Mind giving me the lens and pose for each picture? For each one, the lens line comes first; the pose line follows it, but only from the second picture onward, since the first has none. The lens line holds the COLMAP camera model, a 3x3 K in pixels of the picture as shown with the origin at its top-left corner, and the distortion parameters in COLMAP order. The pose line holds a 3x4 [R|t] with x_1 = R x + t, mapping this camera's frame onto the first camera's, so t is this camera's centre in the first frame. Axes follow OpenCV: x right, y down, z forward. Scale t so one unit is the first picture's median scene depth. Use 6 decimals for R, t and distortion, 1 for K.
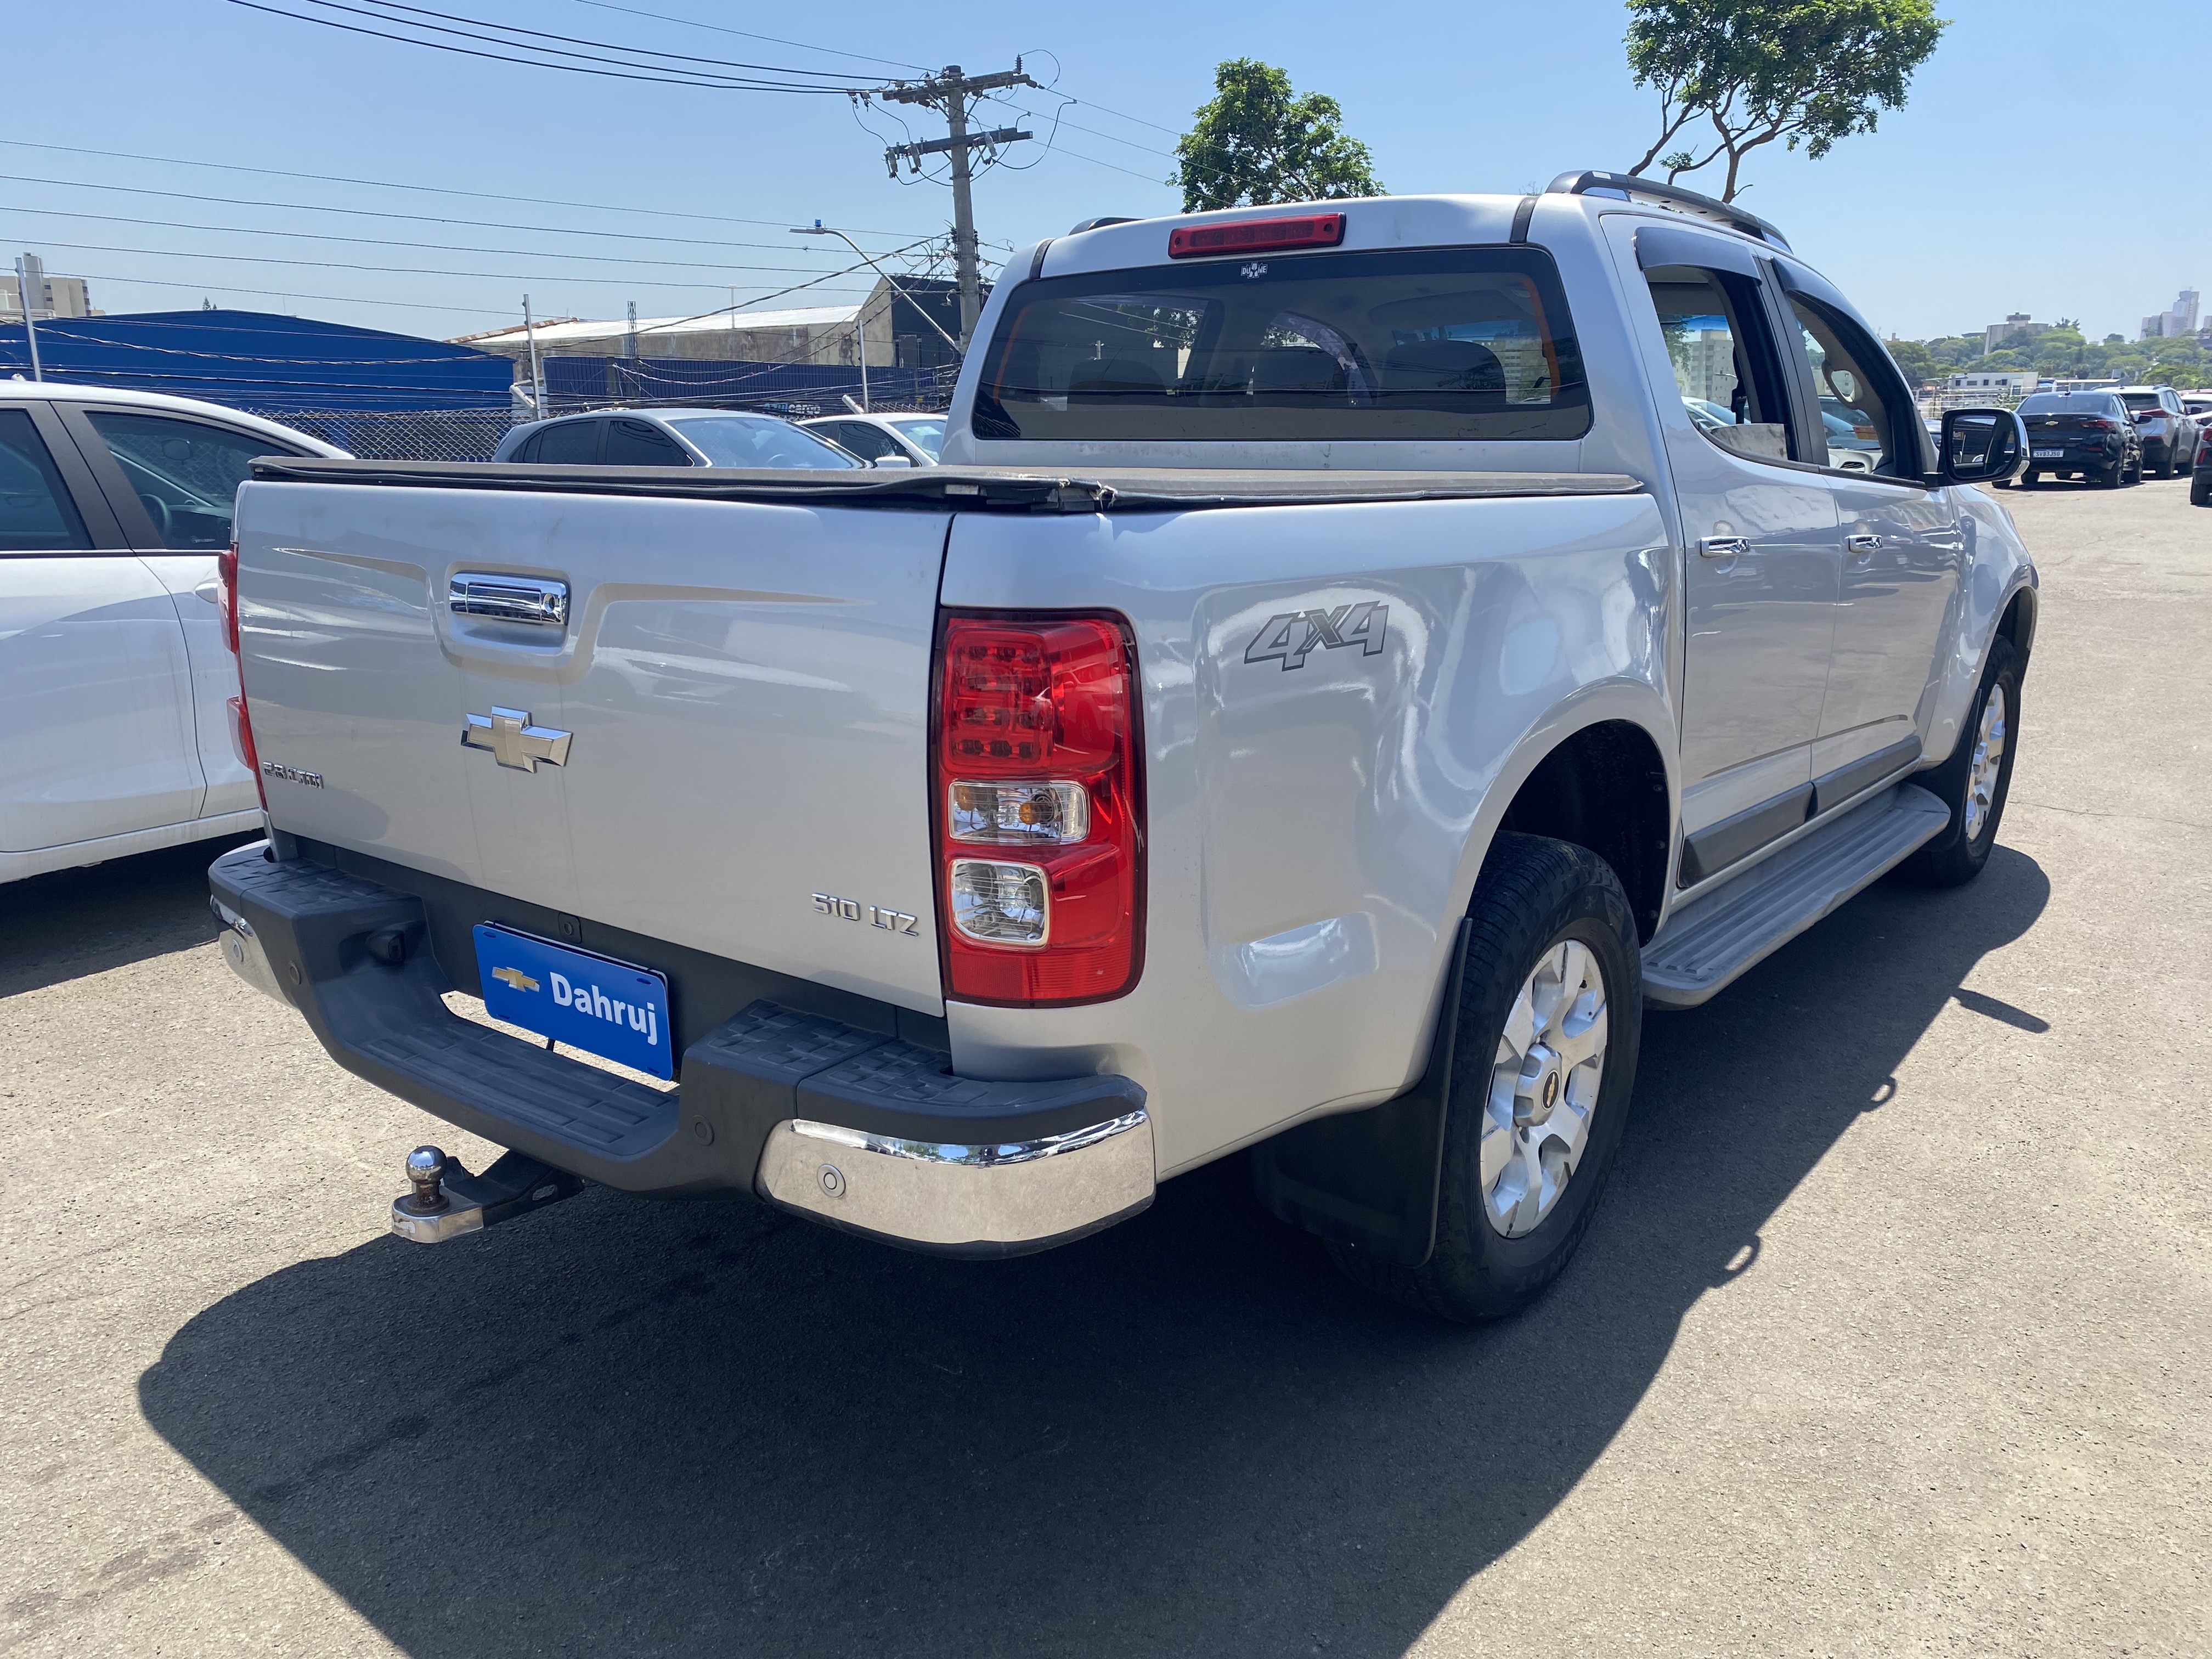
lens RADIAL K [[1685.3, 0, 1099.6], [0, 1685.3, 841.4], [0, 0, 1]] dist [0.030093, -0.029997]
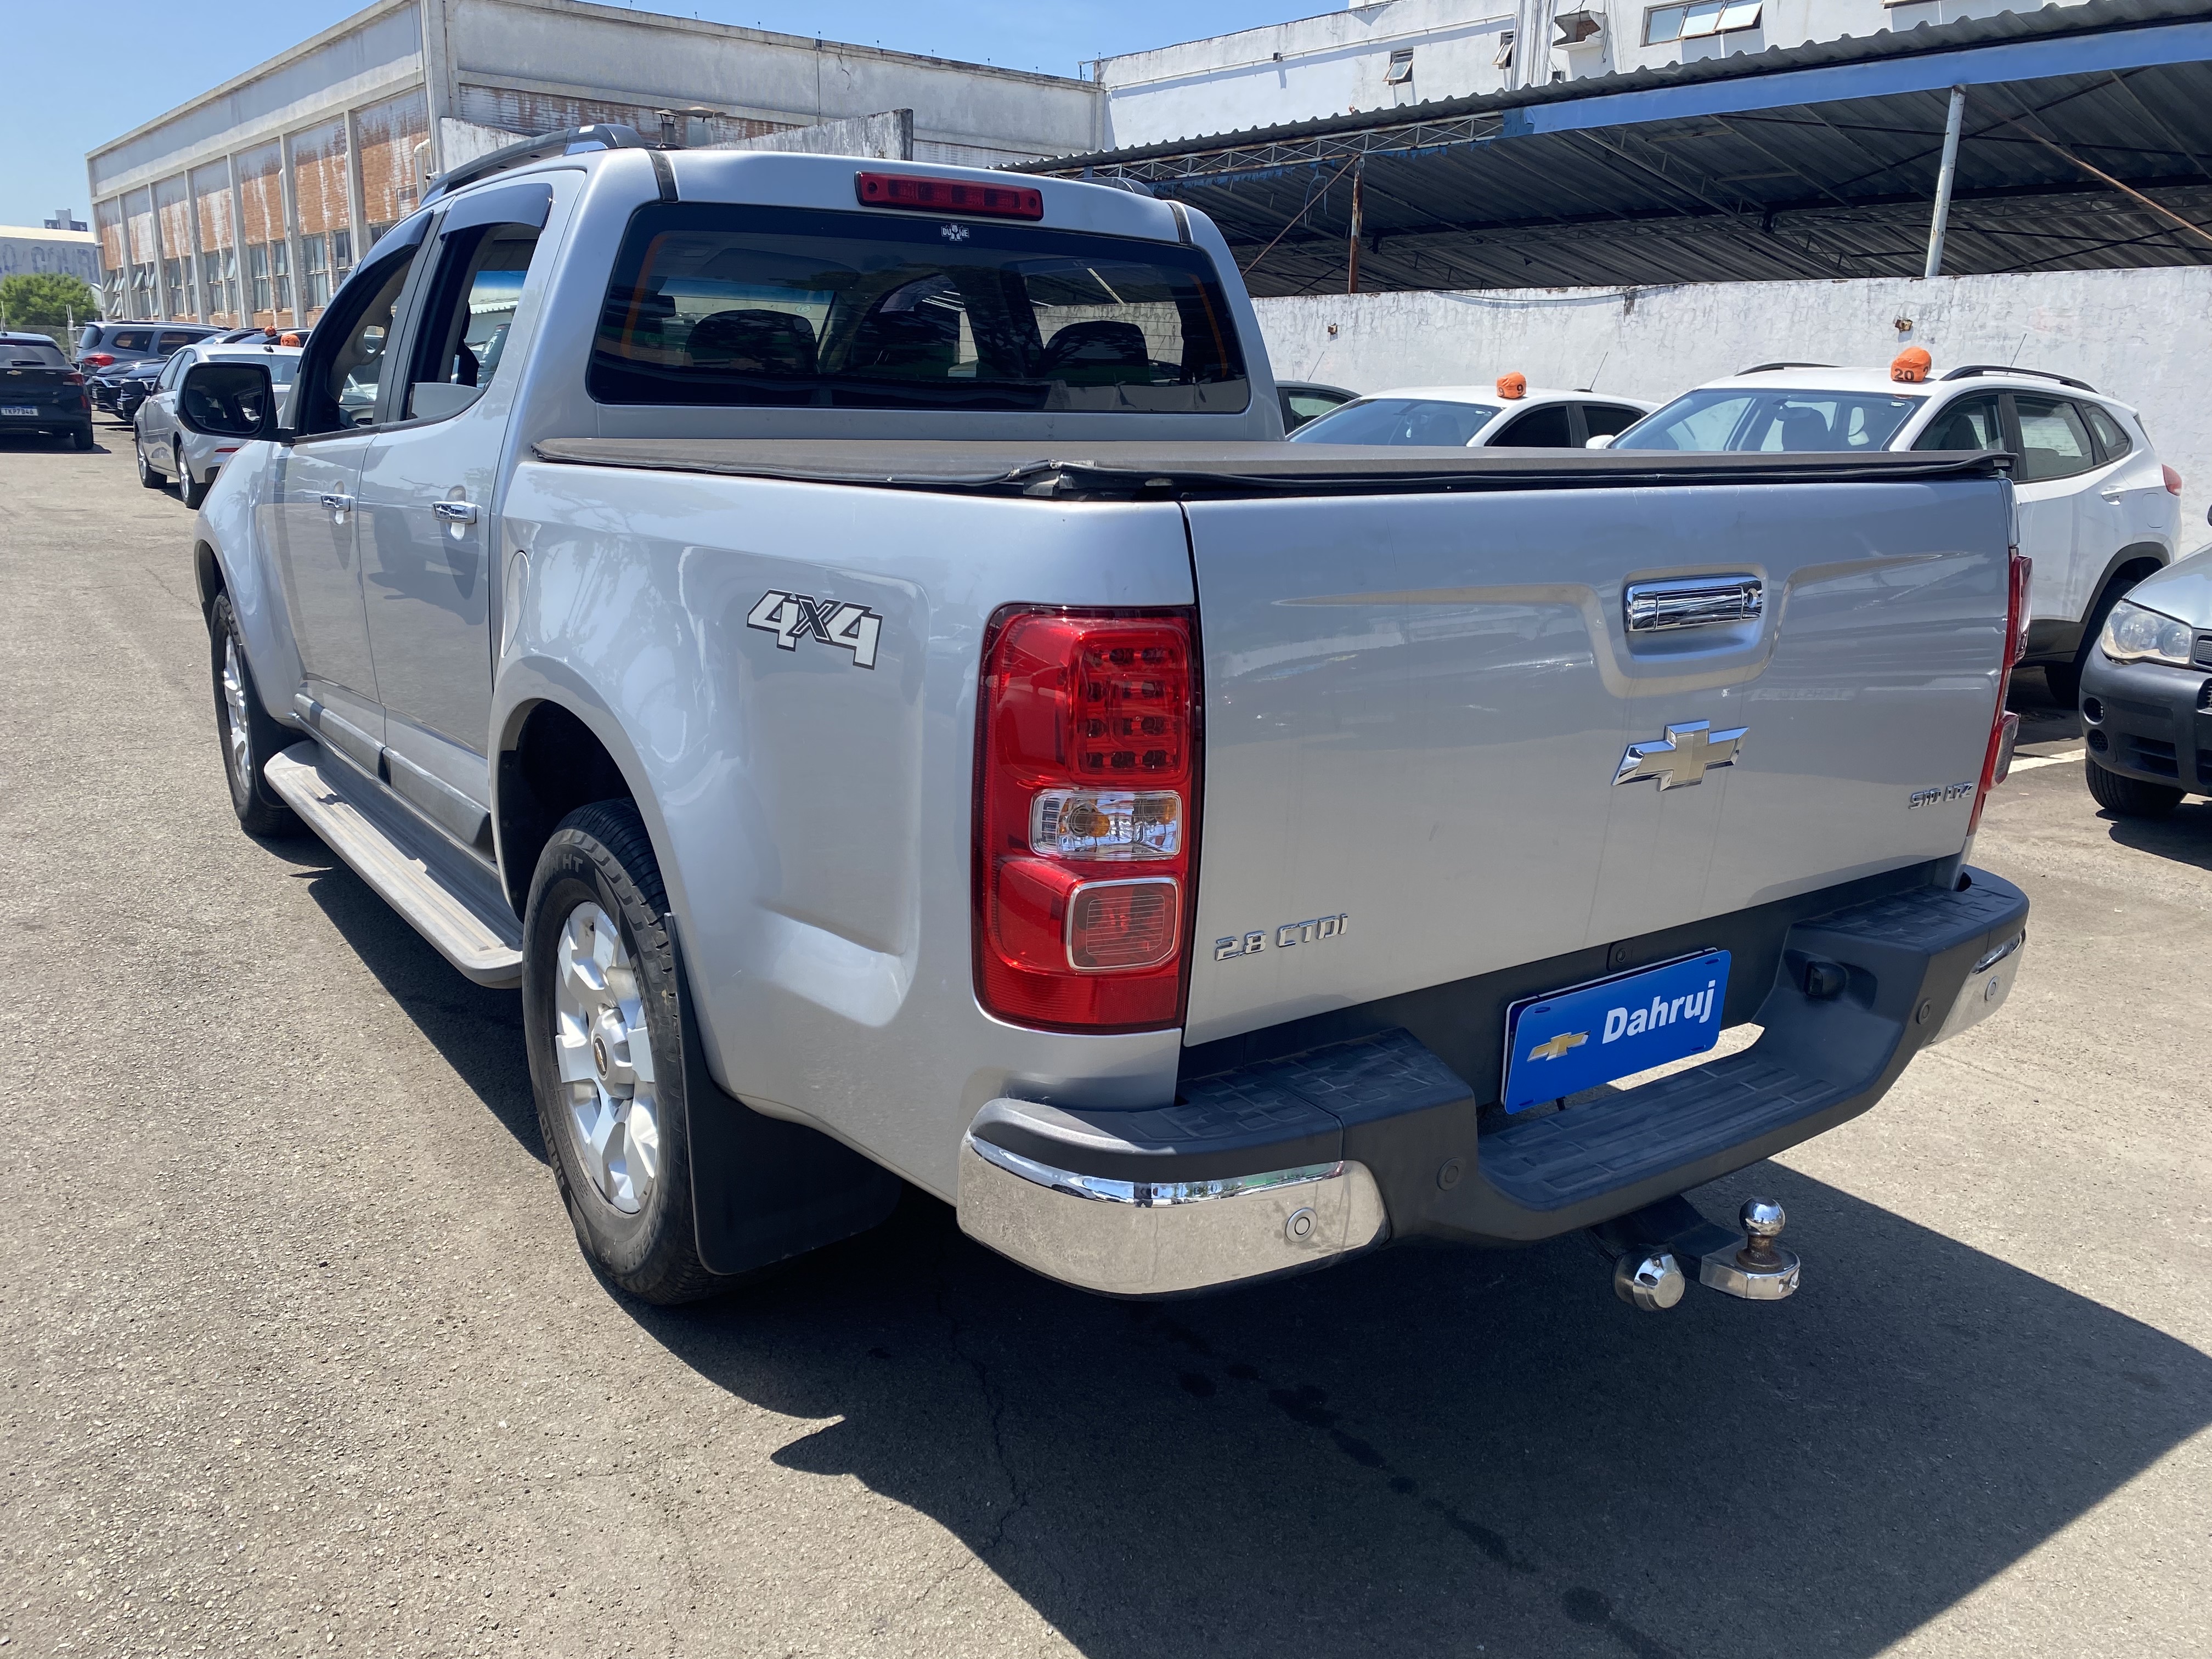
lens RADIAL K [[1685.3, 0, 1103.7], [0, 1685.3, 846.2], [0, 0, 1]] dist [0.030093, -0.029997]
pose [[0.294743, -0.242496, 0.924296, -0.890313], [0.209332, 0.960156, 0.185151, -0.170391], [-0.932366, 0.138913, 0.333761, 0.677666]]
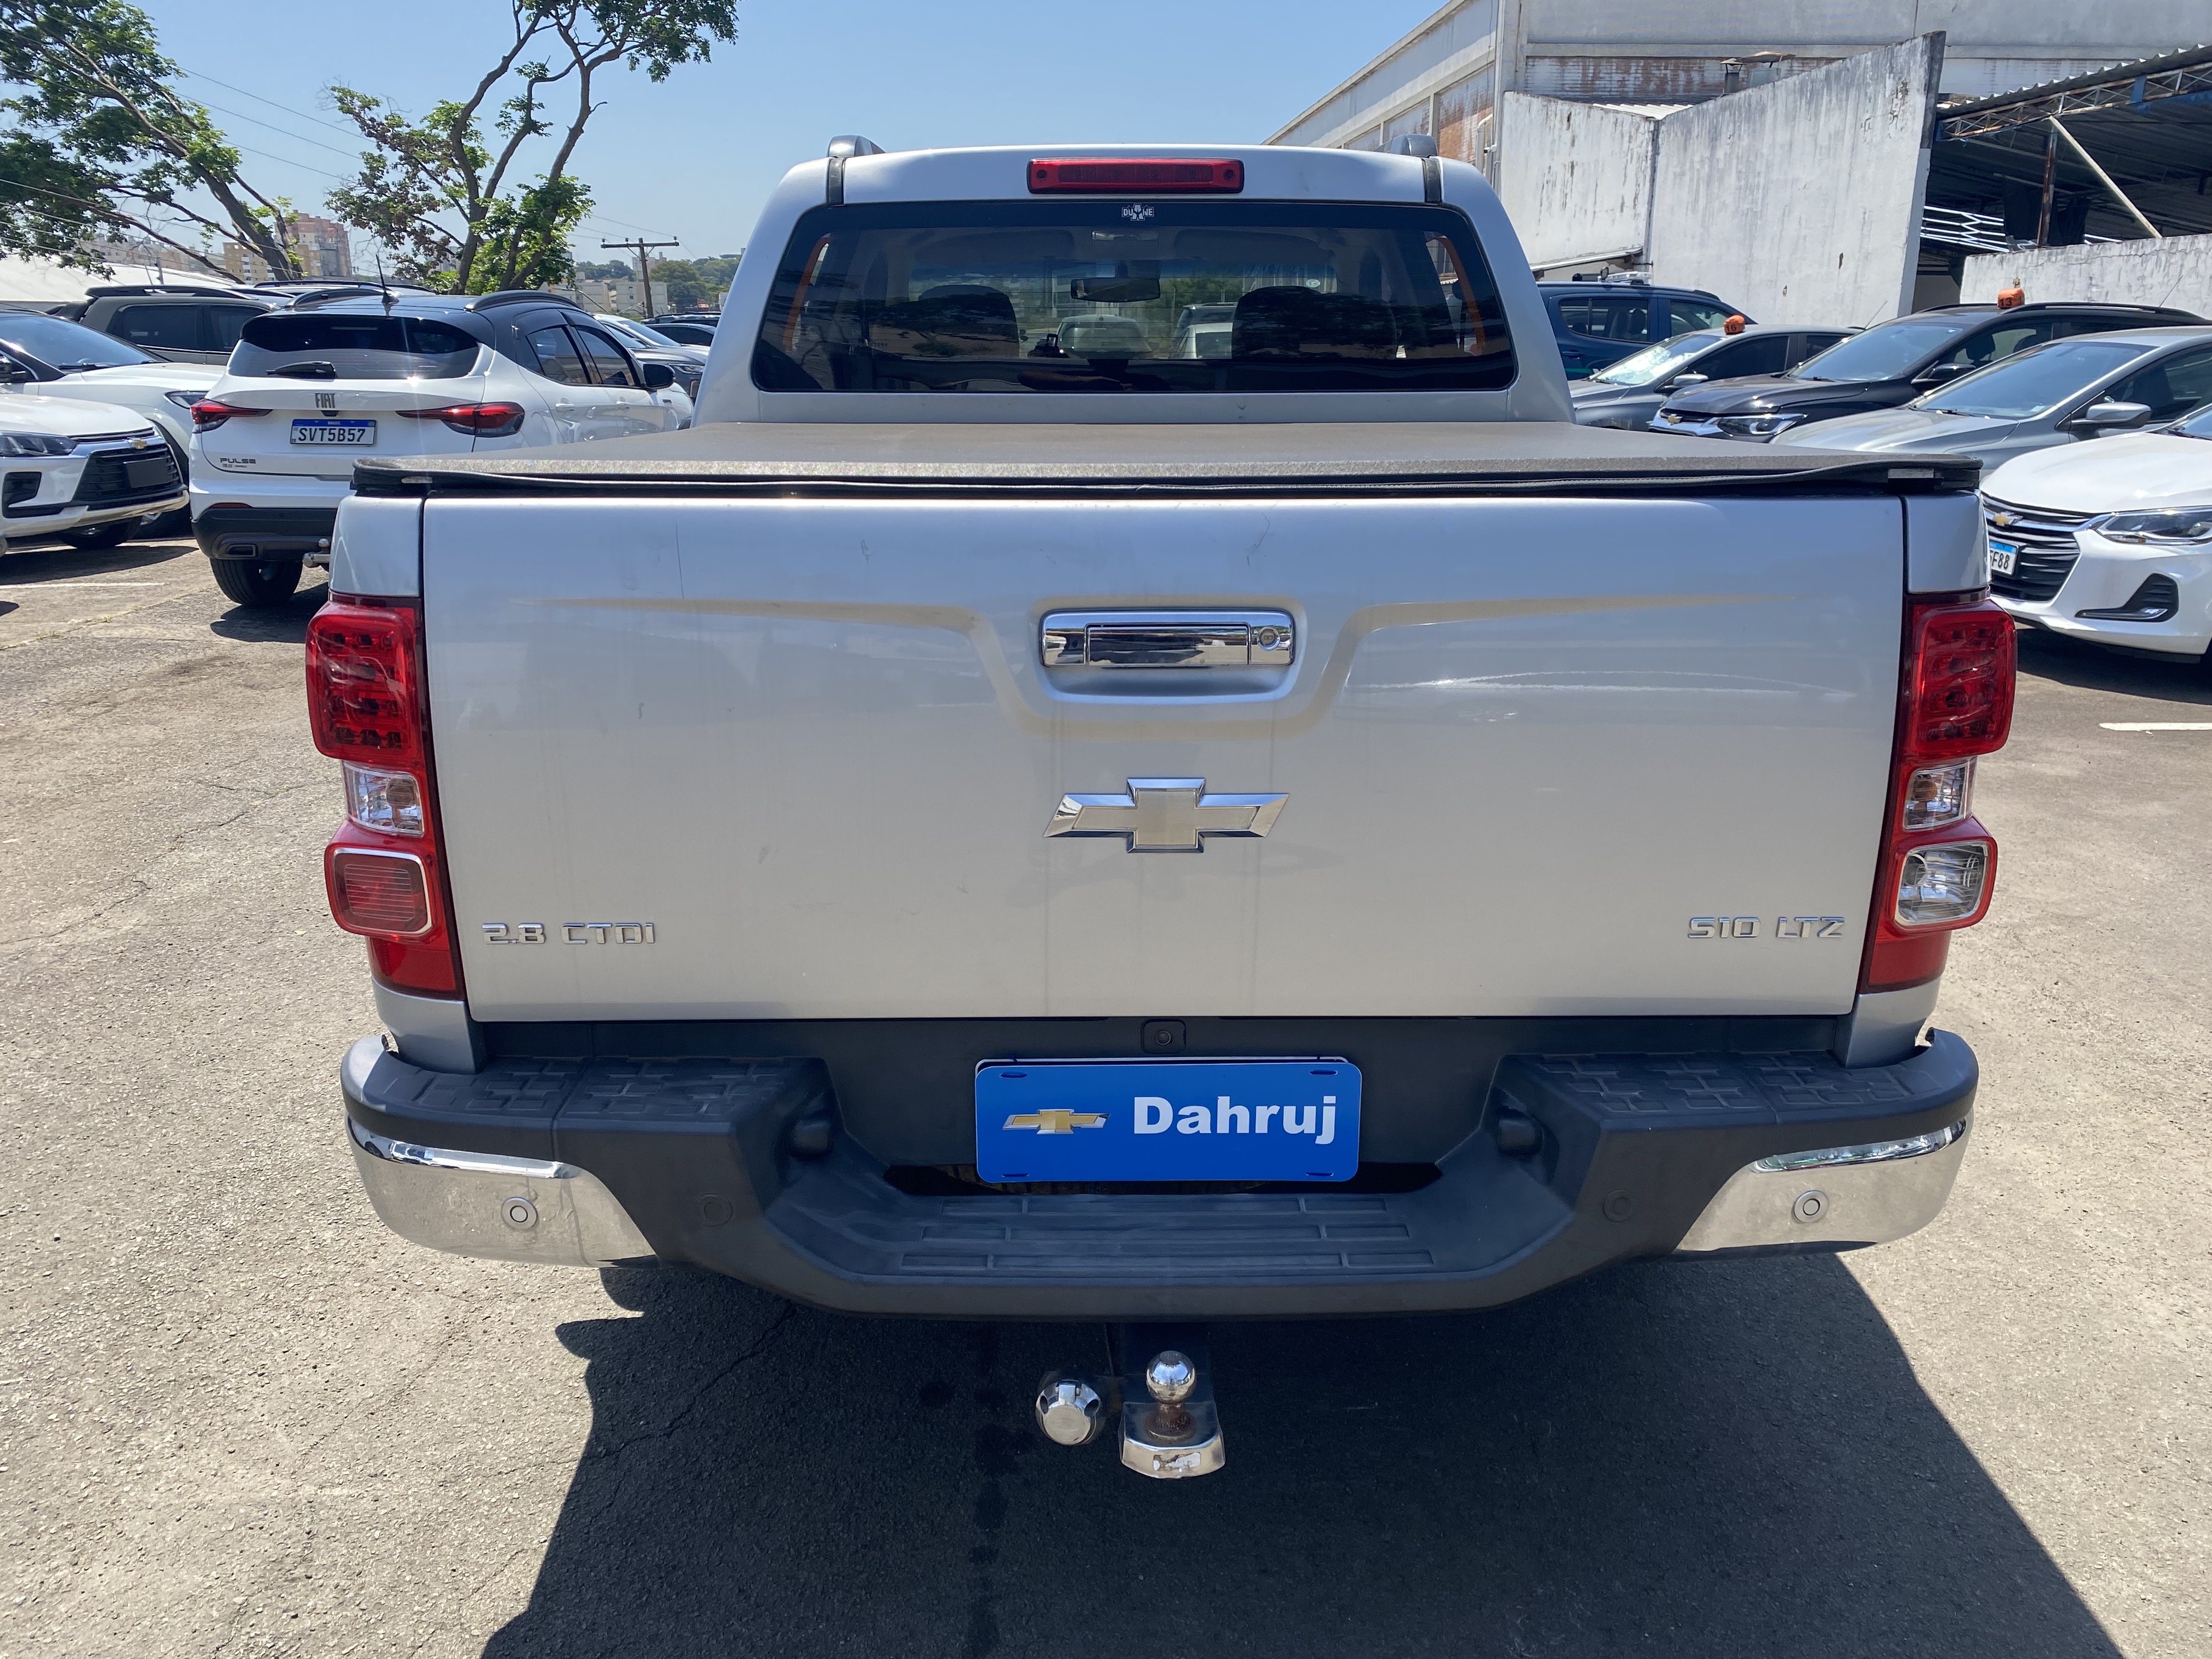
lens RADIAL K [[1685.3, 0, 1115.8], [0, 1685.3, 815.2], [0, 0, 1]] dist [0.030093, -0.029997]
pose [[0.782605, -0.168193, 0.599367, -0.567706], [0.148368, 0.985459, 0.082810, -0.087165], [-0.604580, 0.024120, 0.796179, 0.268172]]
